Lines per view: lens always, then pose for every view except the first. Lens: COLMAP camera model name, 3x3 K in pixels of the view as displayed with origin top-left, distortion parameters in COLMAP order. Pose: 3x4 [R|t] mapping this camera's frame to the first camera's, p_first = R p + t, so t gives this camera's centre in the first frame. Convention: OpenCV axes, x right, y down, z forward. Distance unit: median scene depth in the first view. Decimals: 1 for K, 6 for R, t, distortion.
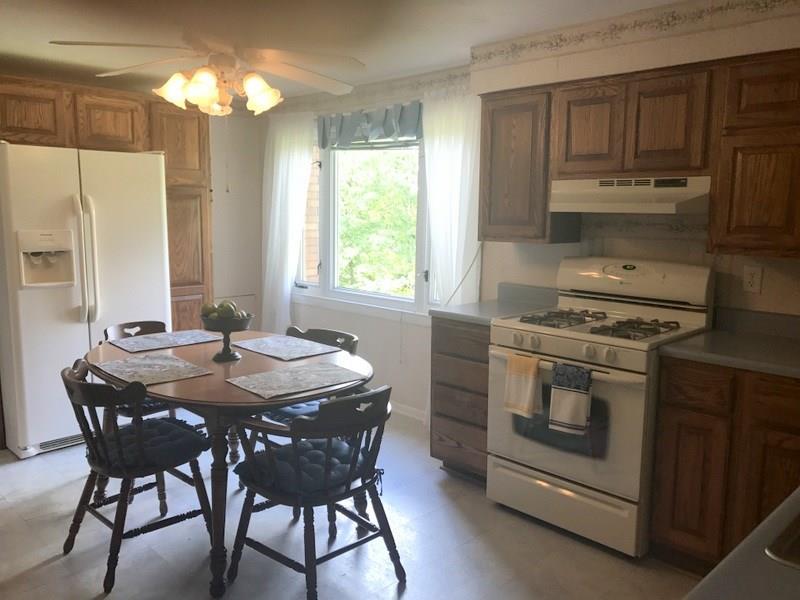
lens RADIAL K [[665.8, 0, 400.4], [0, 665.8, 301.0], [0, 0, 1]] dist [0.000476, 0.000336]
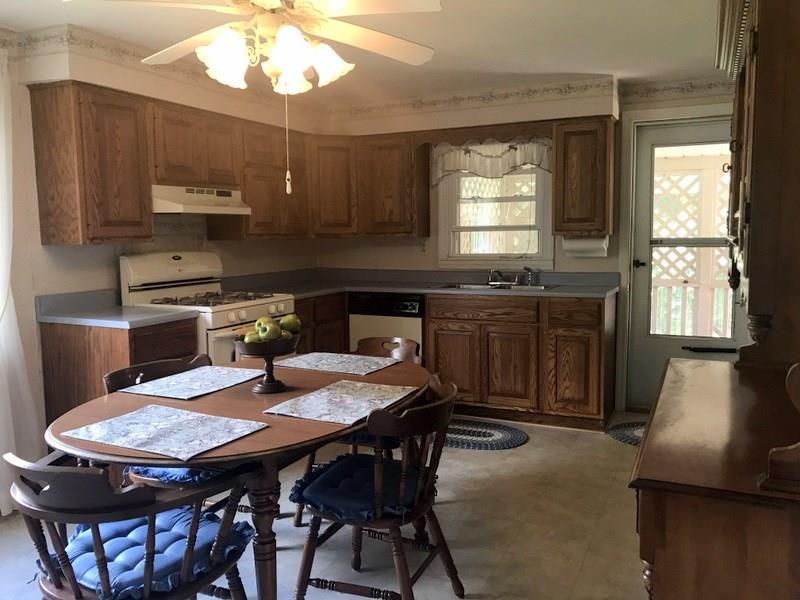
lens RADIAL K [[665.8, 0, 400.5], [0, 665.8, 299.0], [0, 0, 1]] dist [0.000476, 0.000336]
pose [[-0.349242, -0.111316, 0.930397, -1.018692], [0.130119, 0.977538, 0.165799, -0.133124], [-0.927954, 0.178966, -0.326913, 1.073774]]
